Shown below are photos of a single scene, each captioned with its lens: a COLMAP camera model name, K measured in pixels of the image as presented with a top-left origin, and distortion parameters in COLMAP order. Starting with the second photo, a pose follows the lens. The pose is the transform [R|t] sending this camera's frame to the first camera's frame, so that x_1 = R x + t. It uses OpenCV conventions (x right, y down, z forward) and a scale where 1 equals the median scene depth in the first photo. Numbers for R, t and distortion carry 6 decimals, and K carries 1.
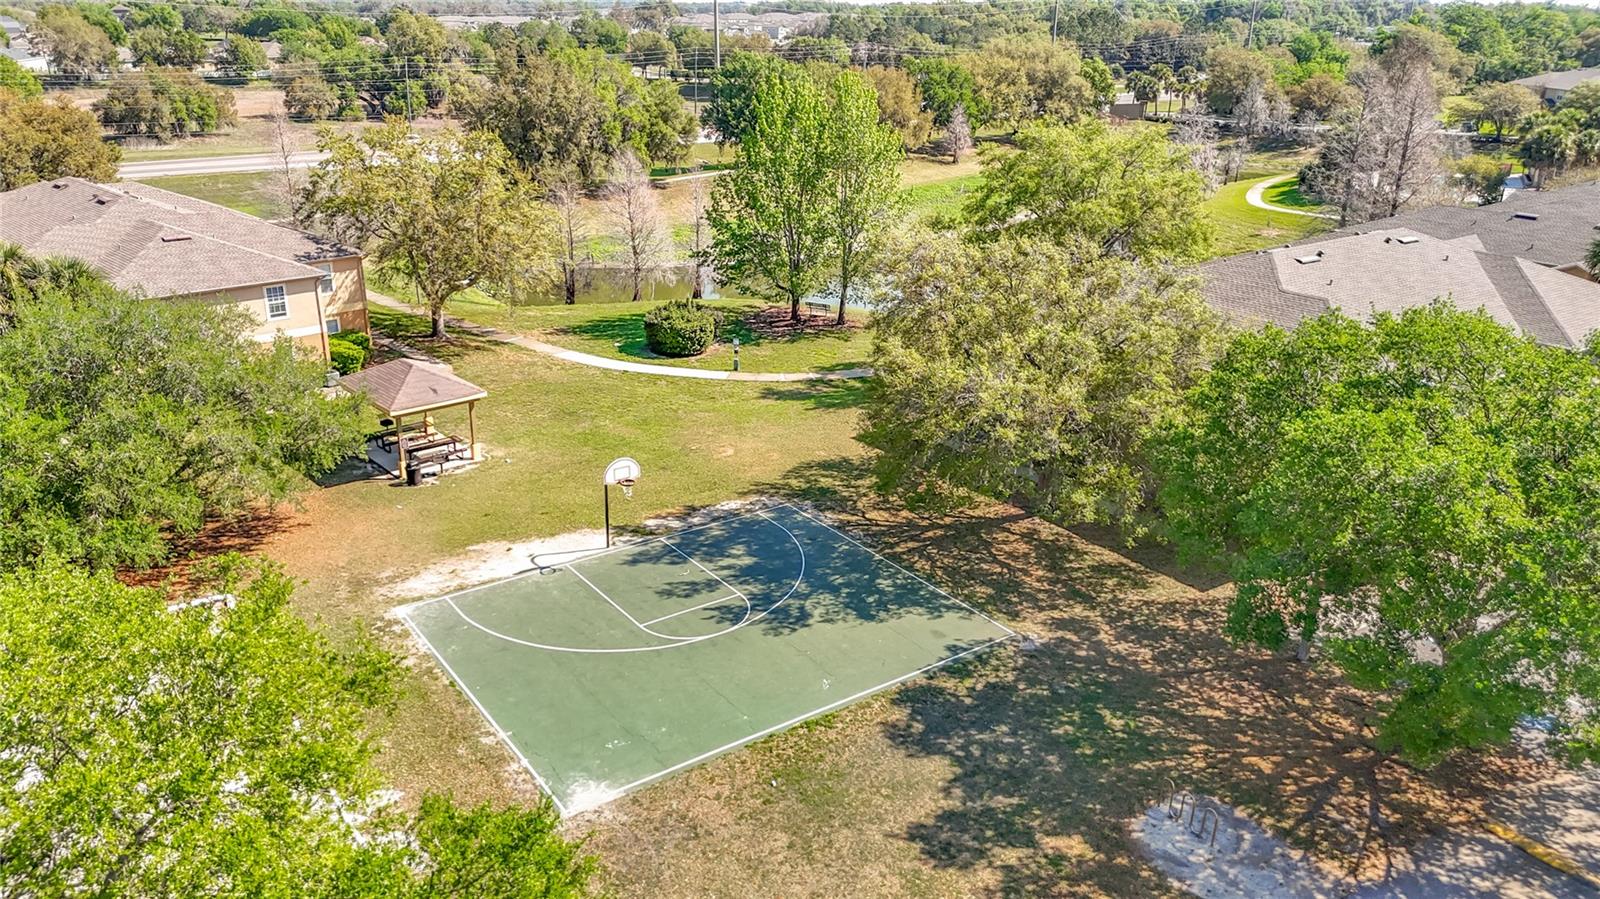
lens RADIAL K [[1227.2, 0, 800.0], [0, 1227.2, 449.5], [0, 0, 1]] dist [0.062977, -0.125939]
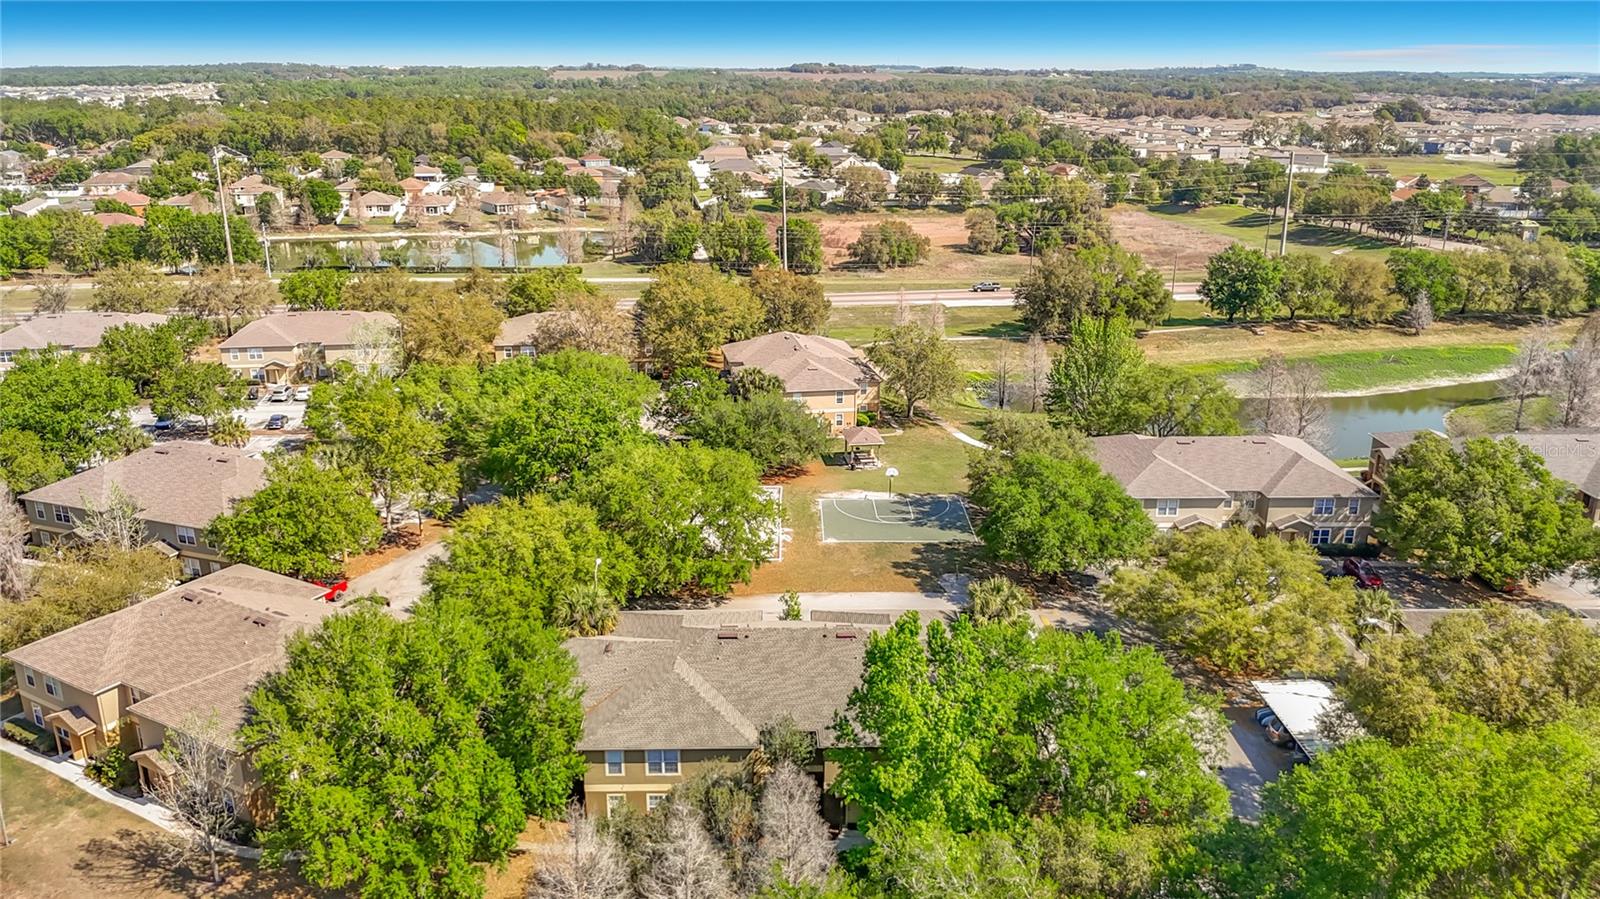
lens RADIAL K [[1227.2, 0, 800.0], [0, 1227.2, 449.5], [0, 0, 1]] dist [0.062977, -0.125939]
pose [[0.826720, 0.170588, -0.536128, 0.881896], [-0.193257, 0.981046, 0.014148, -0.025666], [0.528380, 0.091914, 0.844018, -1.193997]]
